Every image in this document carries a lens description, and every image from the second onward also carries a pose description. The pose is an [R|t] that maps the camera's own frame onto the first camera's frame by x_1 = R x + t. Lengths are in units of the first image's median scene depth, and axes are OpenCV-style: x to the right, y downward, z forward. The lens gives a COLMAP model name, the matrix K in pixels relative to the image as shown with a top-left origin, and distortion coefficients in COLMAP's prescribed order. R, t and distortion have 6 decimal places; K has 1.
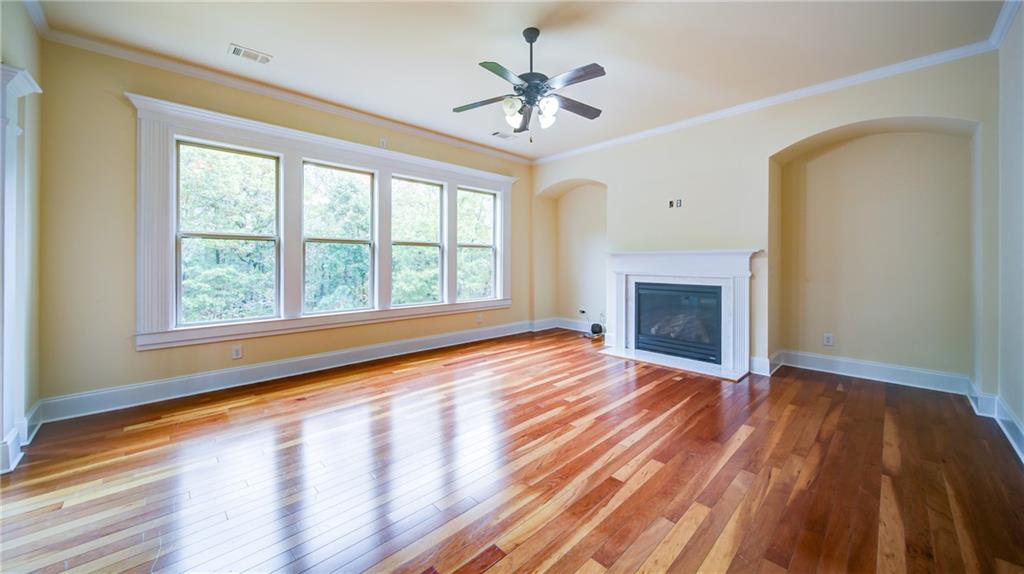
lens RADIAL K [[357.1, 0, 490.4], [0, 357.1, 260.1], [0, 0, 1]] dist [-0.031967, -0.000114]
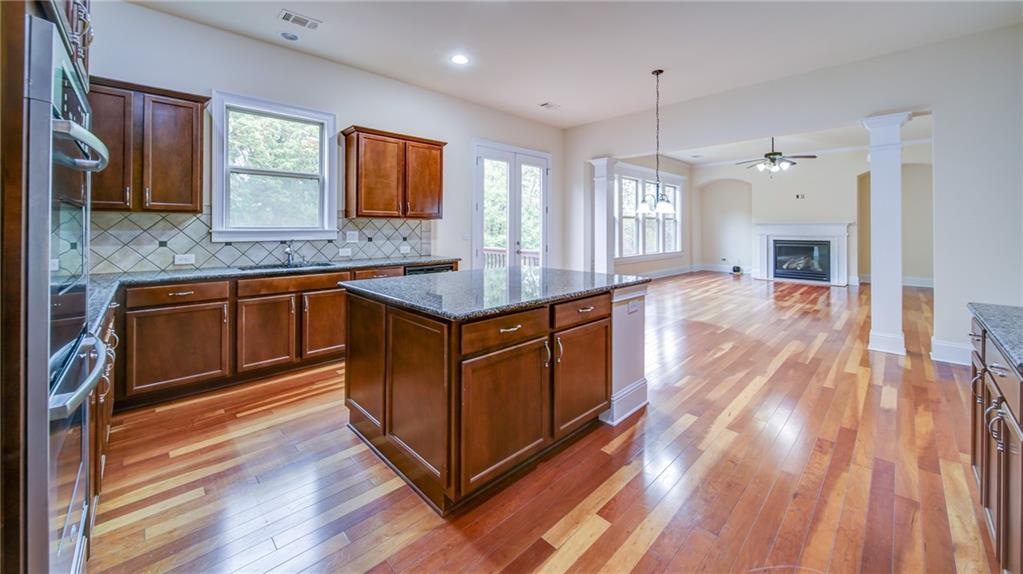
lens RADIAL K [[379.5, 0, 505.5], [0, 379.5, 232.1], [0, 0, 1]] dist [0.004411, -0.001136]
pose [[0.999614, -0.004452, 0.027405, -0.903846], [0.003940, 0.999817, 0.018711, -0.014966], [-0.027483, -0.018596, 0.999449, -0.791963]]
